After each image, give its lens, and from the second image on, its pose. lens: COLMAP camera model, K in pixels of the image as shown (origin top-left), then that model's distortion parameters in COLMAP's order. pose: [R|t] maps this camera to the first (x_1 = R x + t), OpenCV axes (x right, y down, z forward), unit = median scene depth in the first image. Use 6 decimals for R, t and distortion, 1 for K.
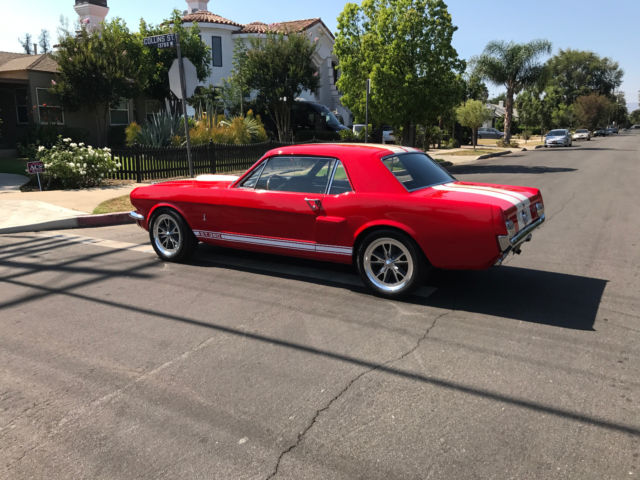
lens RADIAL K [[528.3, 0, 315.2], [0, 528.3, 236.3], [0, 0, 1]] dist [0.017463, -0.017222]
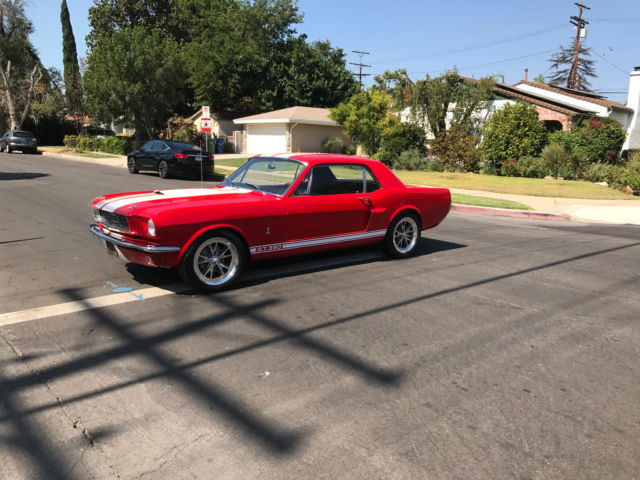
lens RADIAL K [[528.3, 0, 317.4], [0, 528.3, 241.7], [0, 0, 1]] dist [0.017463, -0.017222]
pose [[0.312397, -0.160065, 0.936369, -0.978976], [0.155090, 0.981071, 0.115964, -0.102505], [-0.937206, 0.108995, 0.331308, 0.540182]]
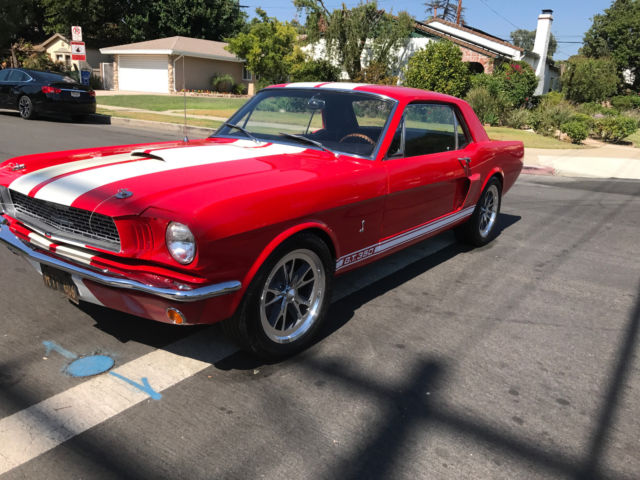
lens RADIAL K [[528.3, 0, 319.0], [0, 528.3, 242.7], [0, 0, 1]] dist [0.017463, -0.017222]
pose [[0.070269, -0.267273, 0.961055, -0.649106], [0.139072, 0.956653, 0.255881, -0.143752], [-0.987786, 0.115675, 0.104393, 0.893172]]
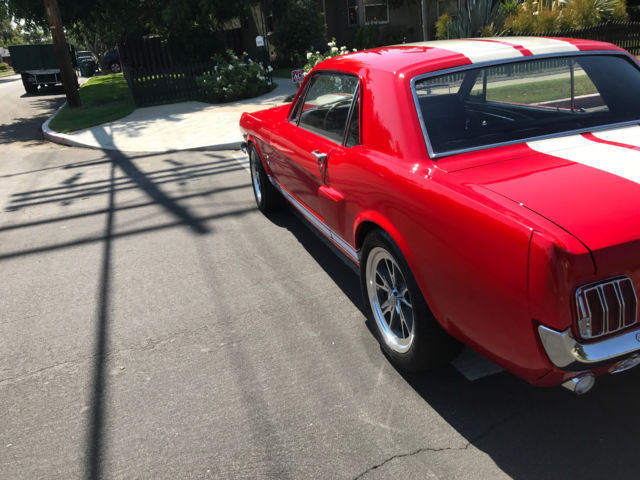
lens RADIAL K [[528.3, 0, 322.0], [0, 528.3, 240.8], [0, 0, 1]] dist [0.017463, -0.017222]
pose [[0.778002, 0.164218, -0.606421, 0.279868], [-0.040366, 0.976306, 0.212595, -0.077136], [0.626964, -0.140920, 0.766197, 0.425142]]
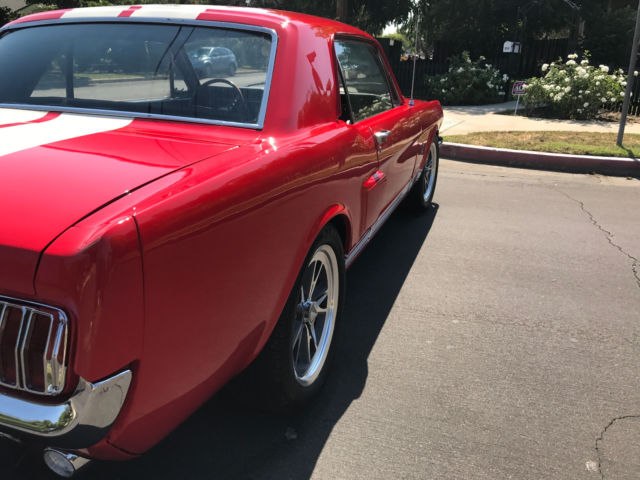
lens RADIAL K [[528.3, 0, 315.1], [0, 528.3, 238.2], [0, 0, 1]] dist [0.017463, -0.017222]
pose [[0.233913, 0.317348, -0.919008, 0.481773], [-0.209325, 0.939501, 0.271146, -0.117795], [0.949457, 0.128947, 0.286190, 0.856985]]
